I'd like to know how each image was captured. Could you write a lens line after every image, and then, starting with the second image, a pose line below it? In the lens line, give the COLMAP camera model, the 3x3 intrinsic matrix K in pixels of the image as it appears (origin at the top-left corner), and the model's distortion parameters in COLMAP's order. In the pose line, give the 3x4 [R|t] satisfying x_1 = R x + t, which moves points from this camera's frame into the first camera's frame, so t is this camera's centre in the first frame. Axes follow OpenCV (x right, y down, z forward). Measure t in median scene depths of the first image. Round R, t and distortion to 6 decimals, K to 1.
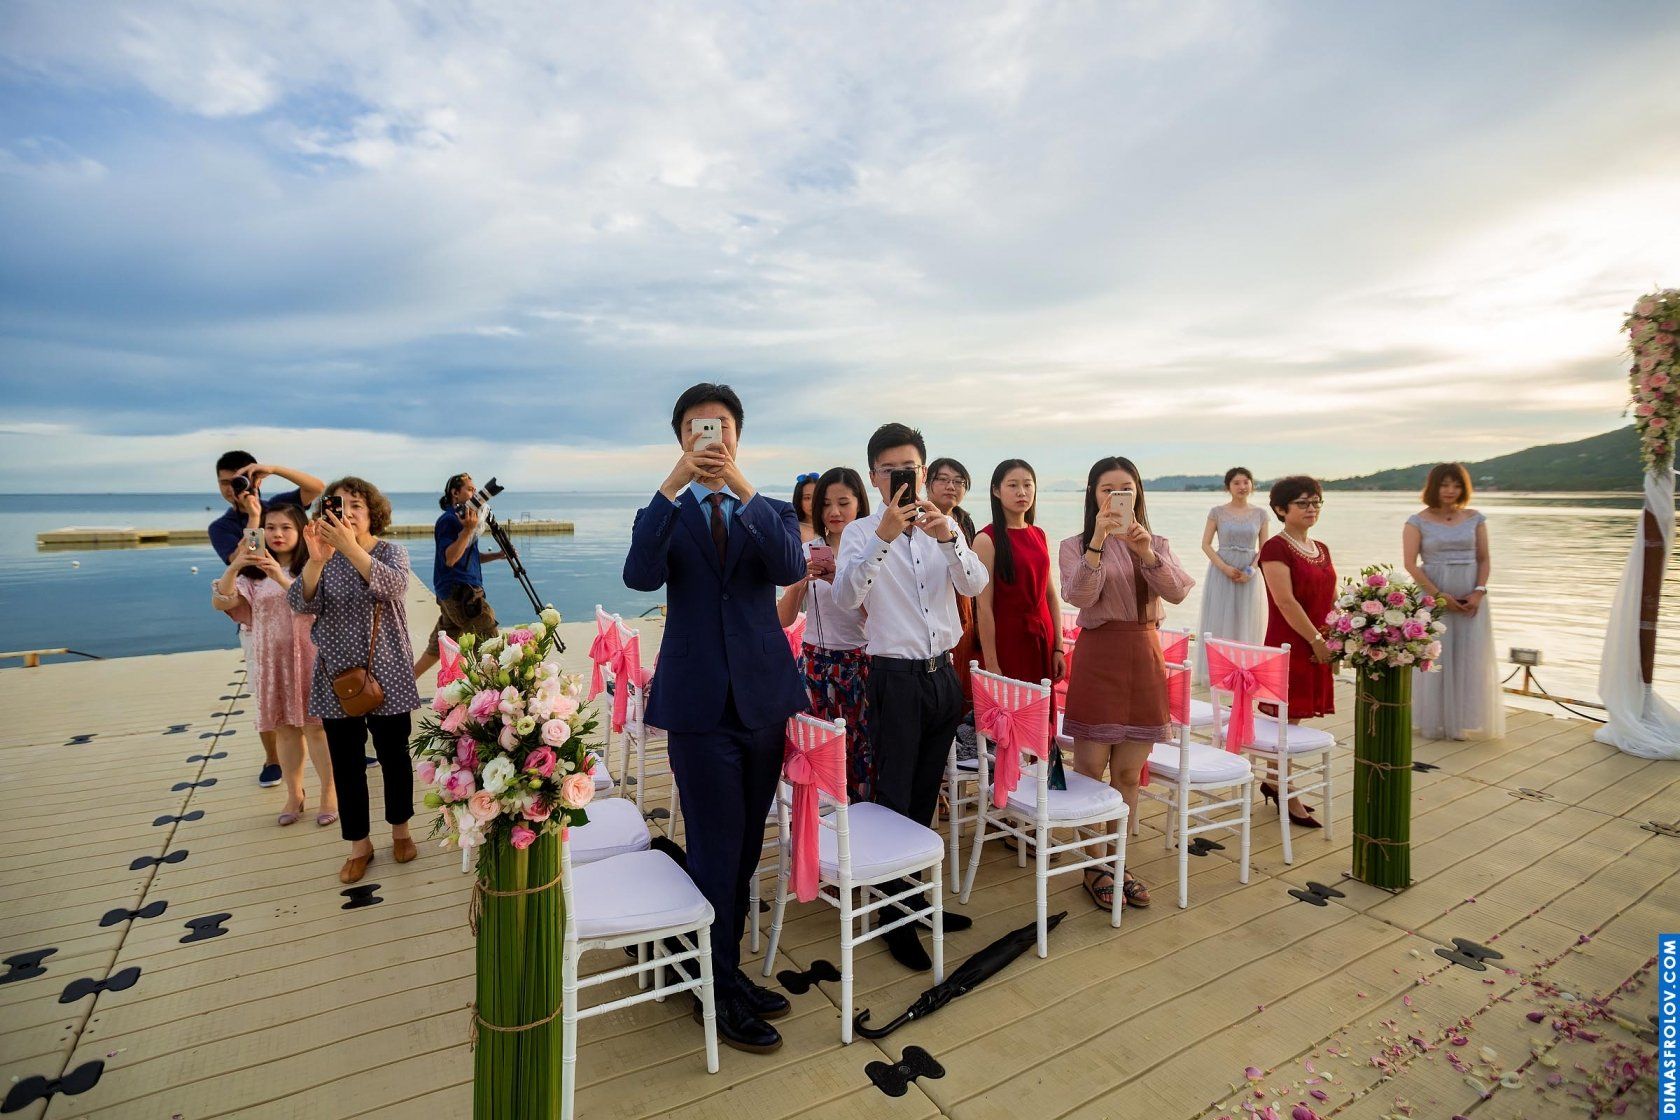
lens RADIAL K [[792.1, 0, 833.9], [0, 792.1, 554.0], [0, 0, 1]] dist [-0.002437, 0.000085]
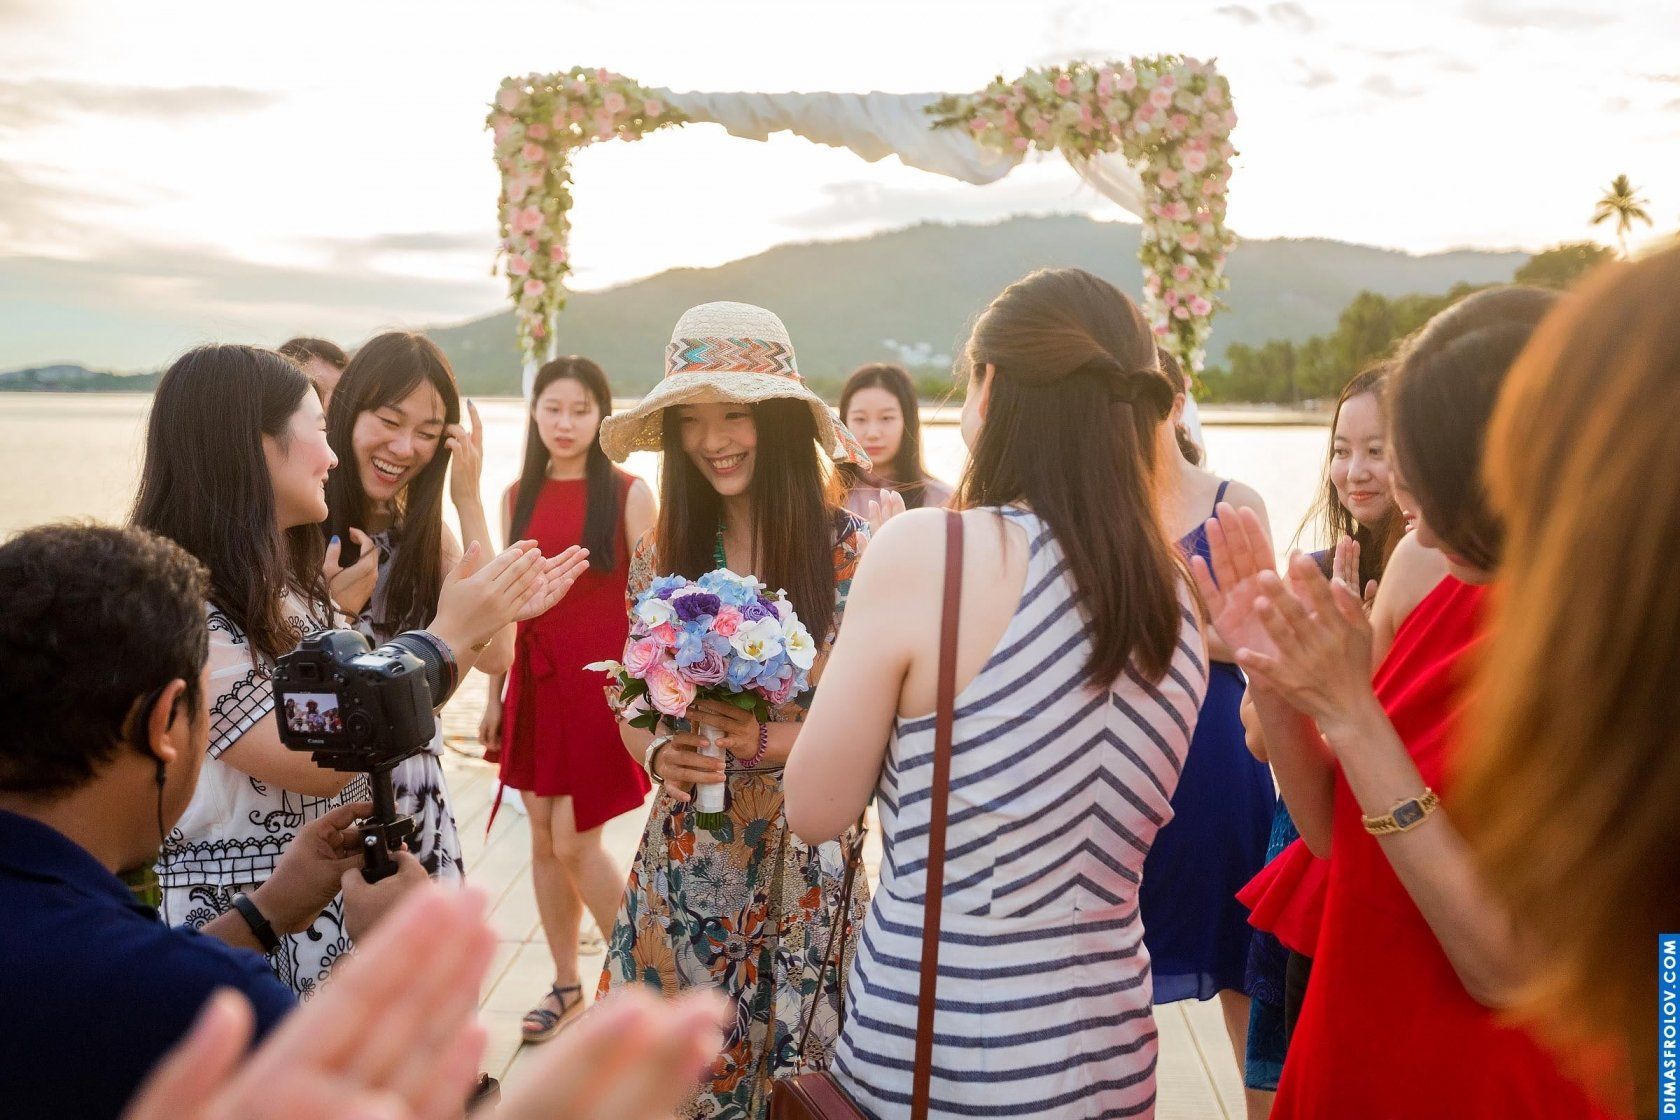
lens RADIAL K [[1592.8, 0, 820.2], [0, 1592.8, 553.4], [0, 0, 1]] dist [0.040236, 0.000000]
pose [[0.565463, -0.070814, 0.821728, 0.116387], [0.043530, 0.997481, 0.056005, -0.016801], [-0.823624, 0.004101, 0.567122, 0.095847]]
